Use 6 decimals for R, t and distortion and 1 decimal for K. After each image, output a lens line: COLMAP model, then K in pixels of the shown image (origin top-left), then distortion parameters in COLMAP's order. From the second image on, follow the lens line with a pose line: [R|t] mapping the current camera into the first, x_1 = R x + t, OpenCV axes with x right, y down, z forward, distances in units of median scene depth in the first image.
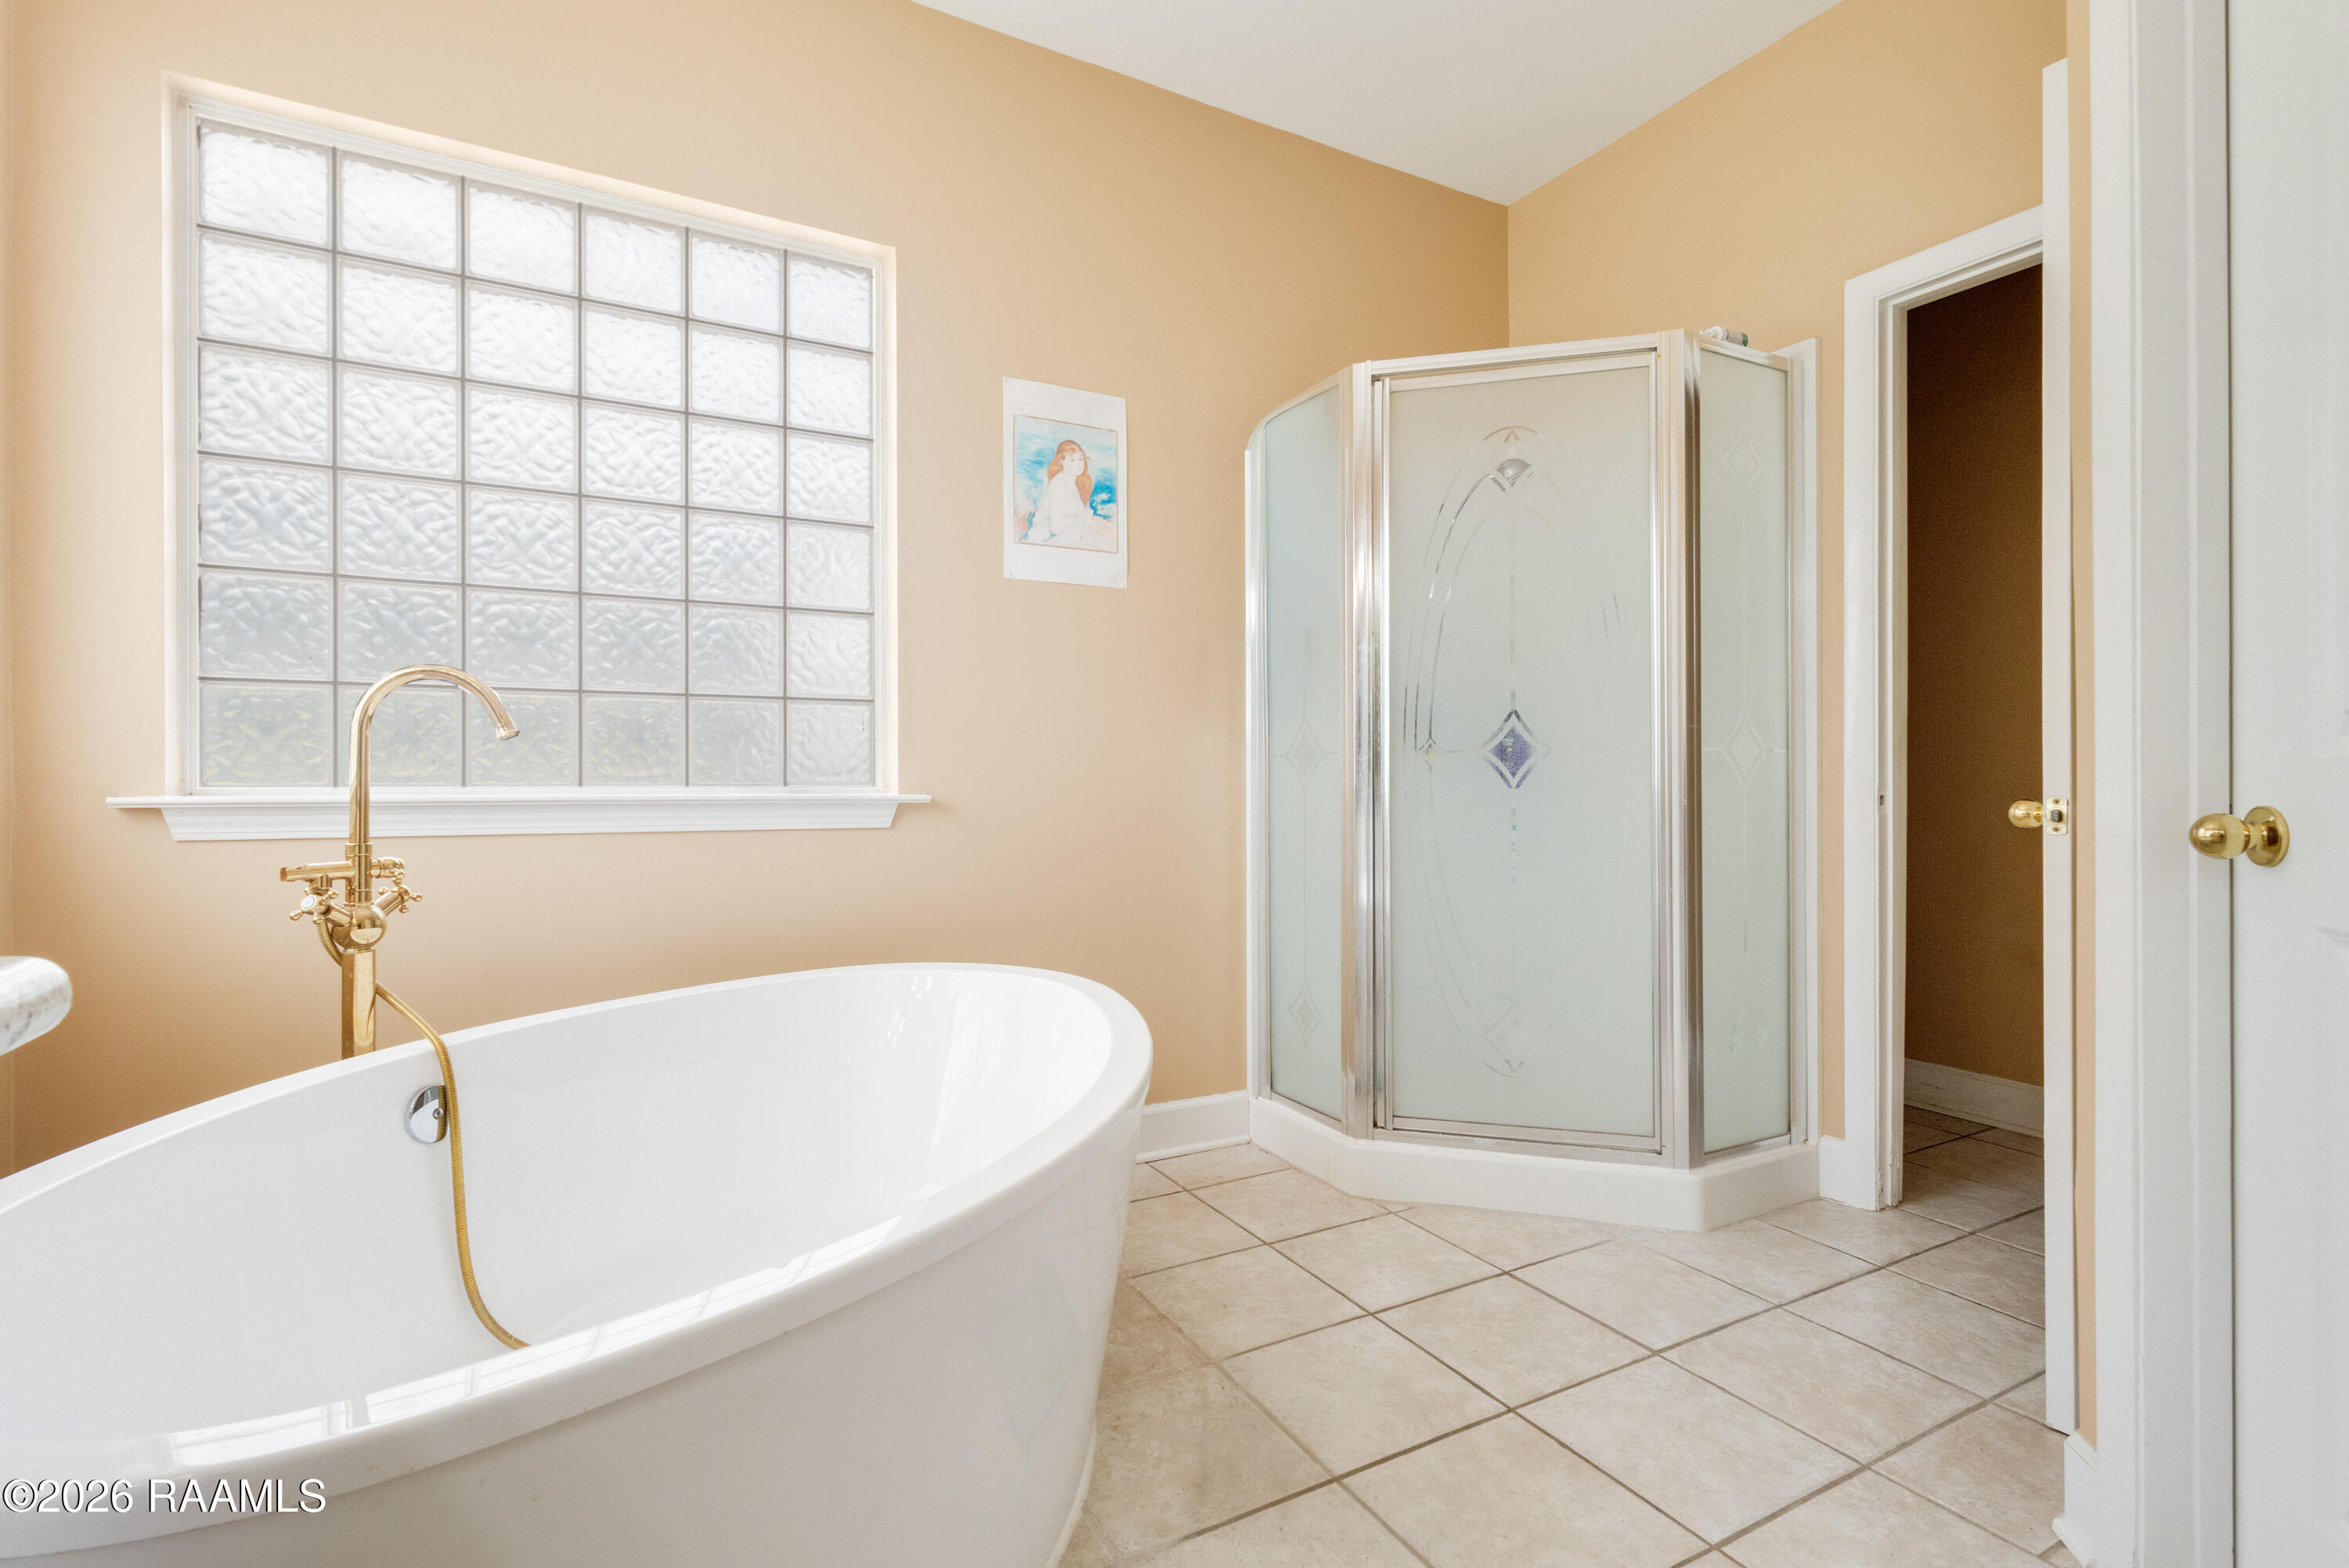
lens RADIAL K [[1104.7, 0, 1170.0], [0, 1104.7, 769.4], [0, 0, 1]] dist [0.007848, 0.000009]
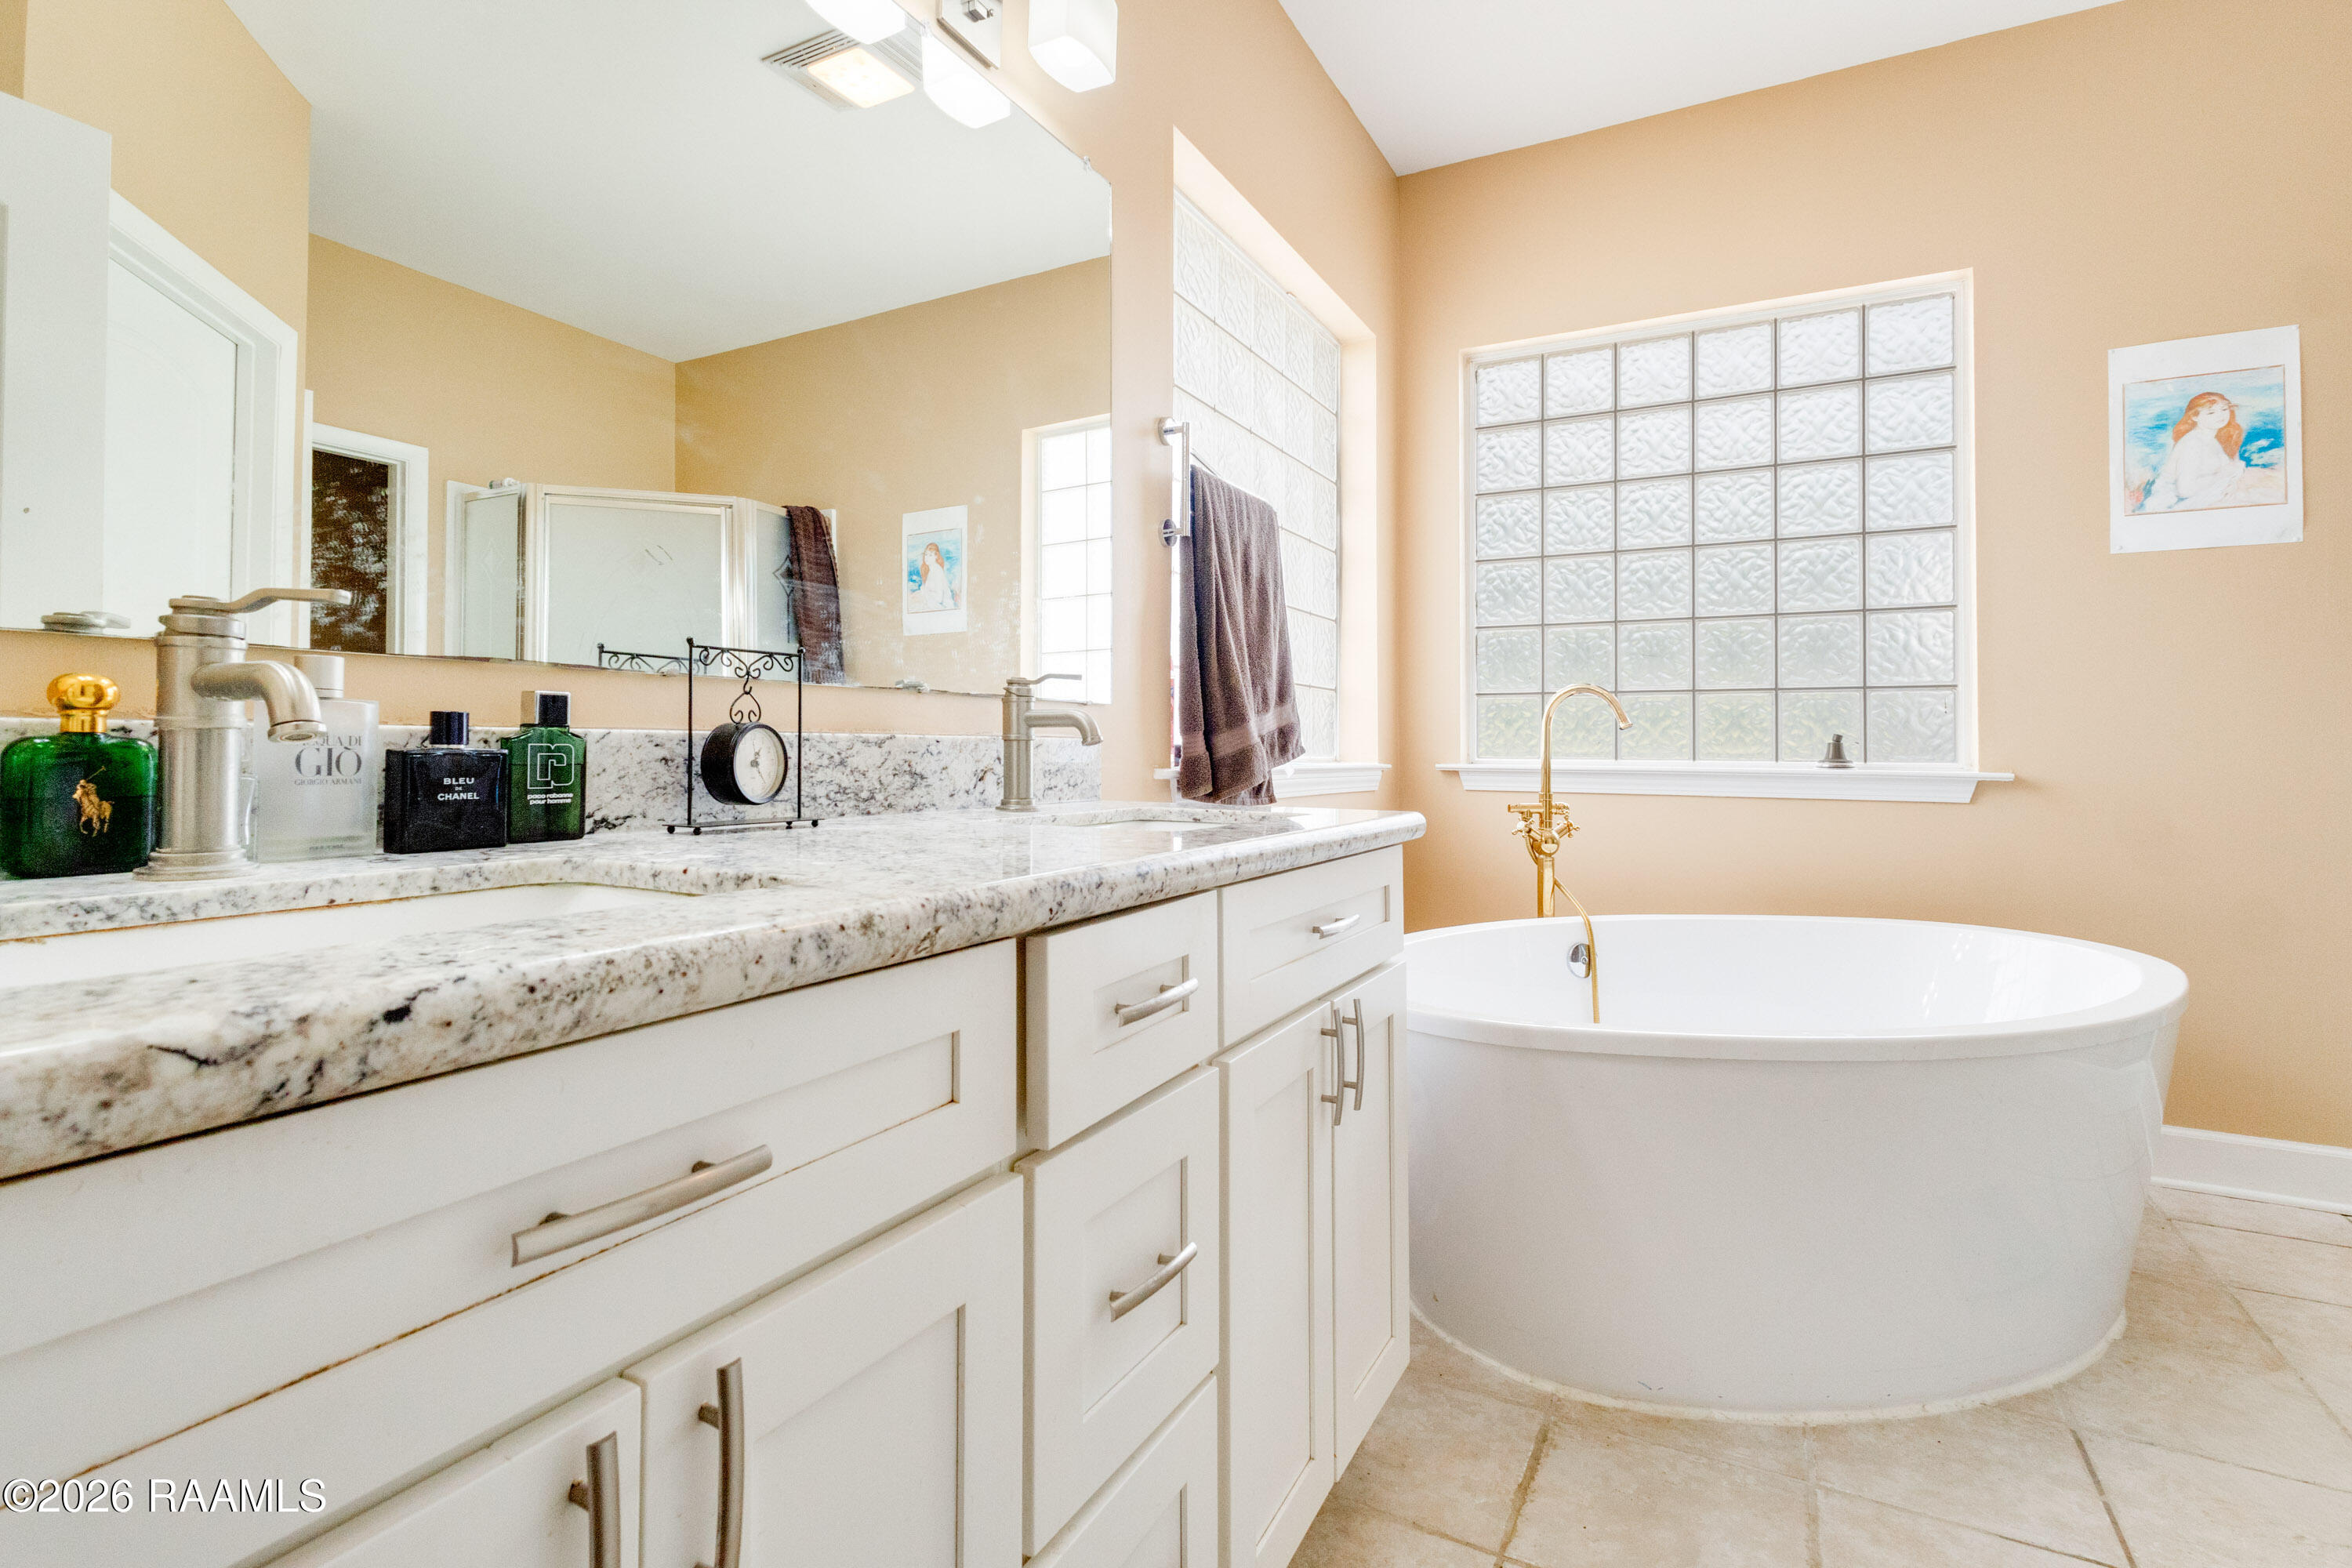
lens RADIAL K [[1114.2, 0, 1172.5], [0, 1114.2, 748.7], [0, 0, 1]] dist [0.003632, 0.000303]
pose [[0.543904, 0.002587, -0.839143, 0.248200], [-0.000985, 0.999997, 0.002445, -0.002303], [0.839147, -0.000503, 0.543905, -0.257314]]
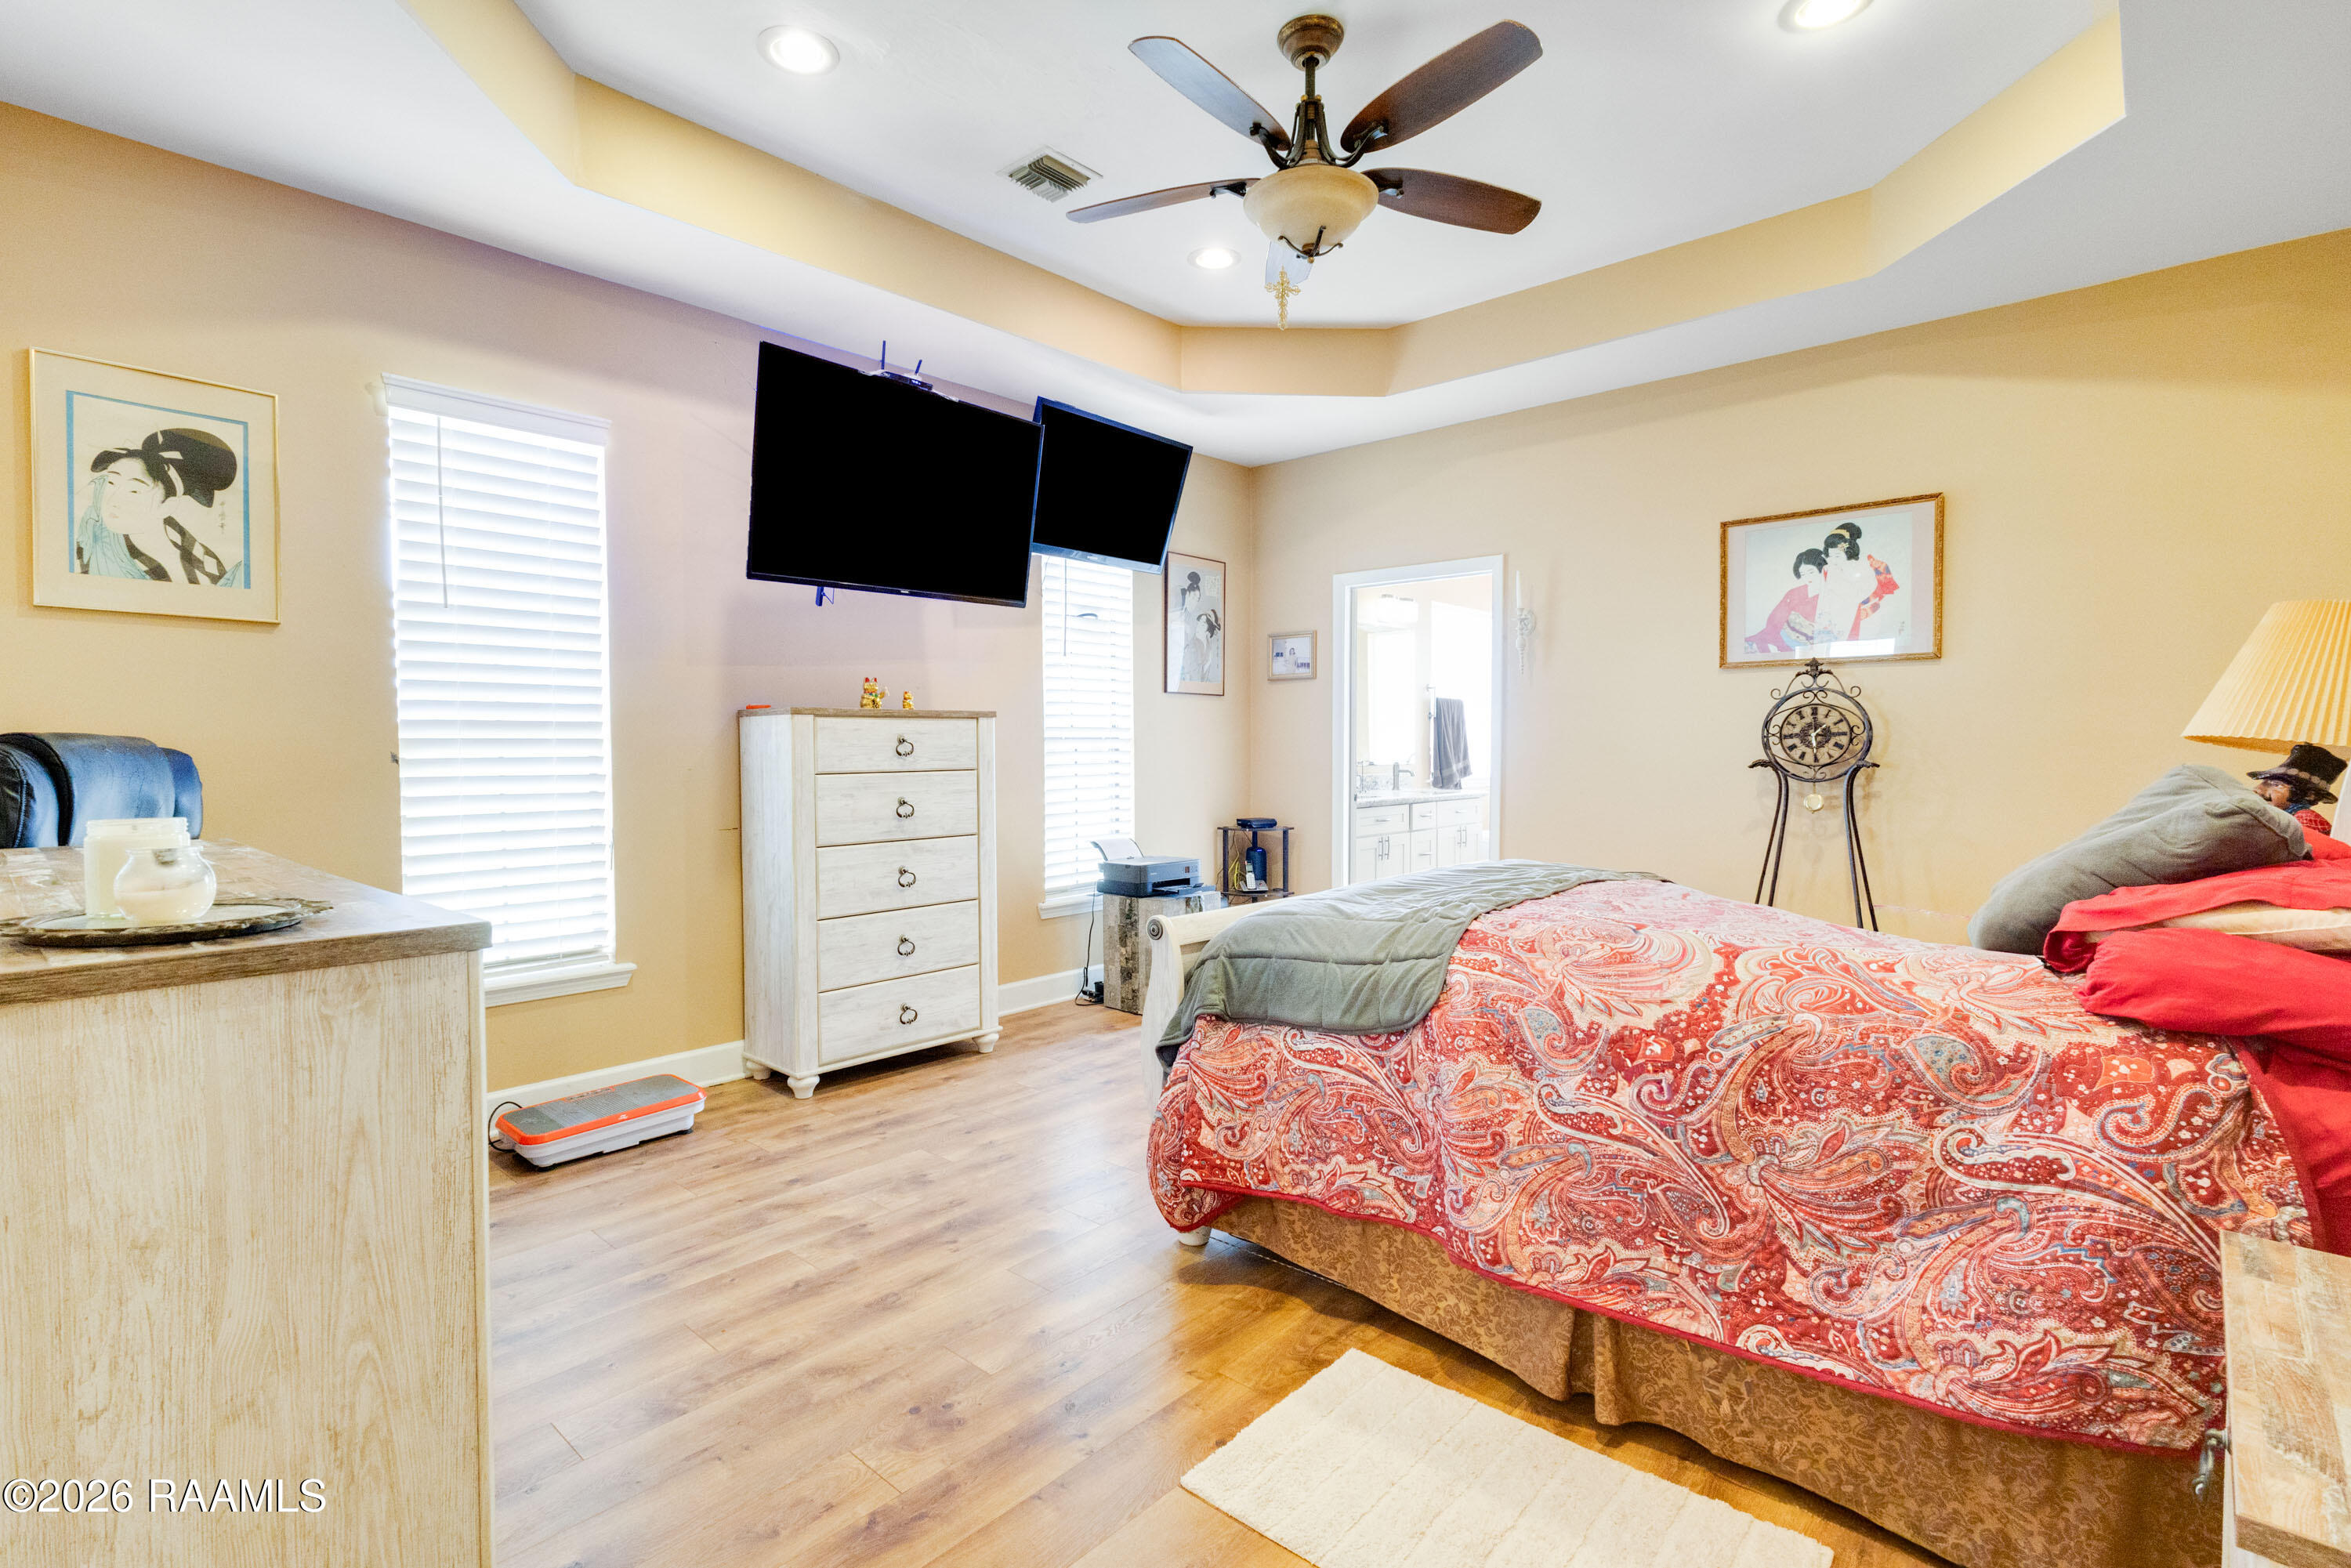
lens RADIAL K [[1104.8, 0, 1161.1], [0, 1104.8, 799.3], [0, 0, 1]] dist [0.000575, -0.000249]
pose [[0.320961, 0.058879, -0.945260, 3.081162], [0.004303, 0.997965, 0.063623, -0.186419], [0.947083, -0.024488, 0.320055, -2.042705]]
